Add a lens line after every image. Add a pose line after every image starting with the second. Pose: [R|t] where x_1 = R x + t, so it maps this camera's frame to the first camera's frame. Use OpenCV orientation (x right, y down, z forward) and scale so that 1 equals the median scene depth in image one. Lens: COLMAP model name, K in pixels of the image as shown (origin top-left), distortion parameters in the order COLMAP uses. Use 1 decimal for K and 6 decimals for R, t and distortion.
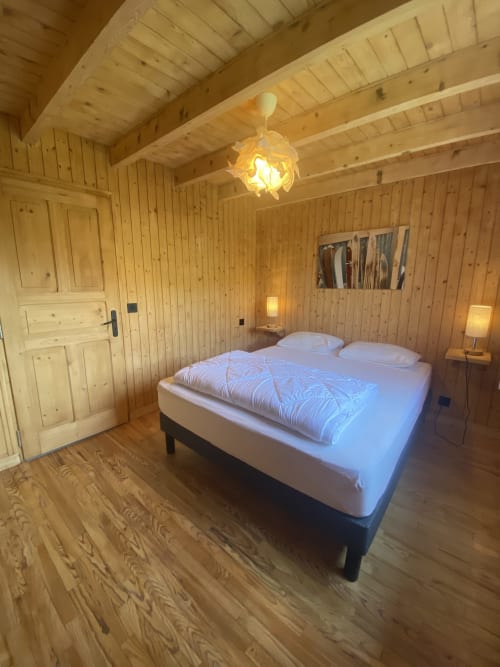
lens RADIAL K [[276.6, 0, 249.9], [0, 276.6, 334.7], [0, 0, 1]] dist [-0.011324, -0.003770]
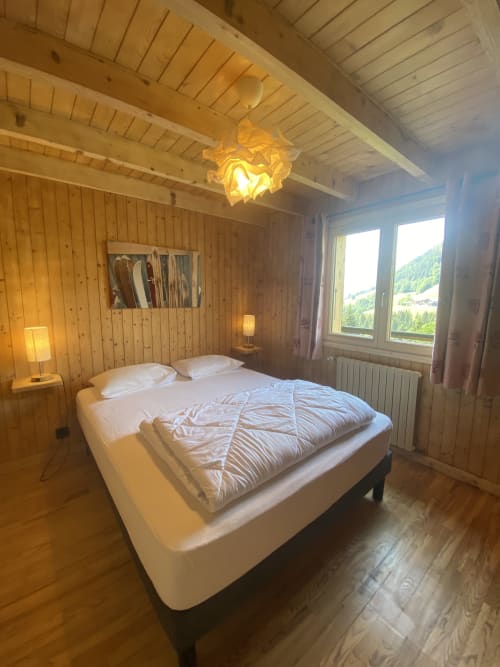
lens RADIAL K [[276.6, 0, 249.0], [0, 276.6, 332.2], [0, 0, 1]] dist [-0.011324, -0.003770]
pose [[0.170345, -0.126812, 0.977191, -0.493938], [0.170545, 0.980513, 0.097513, -0.128461], [-0.970514, 0.150044, 0.188653, 0.557180]]
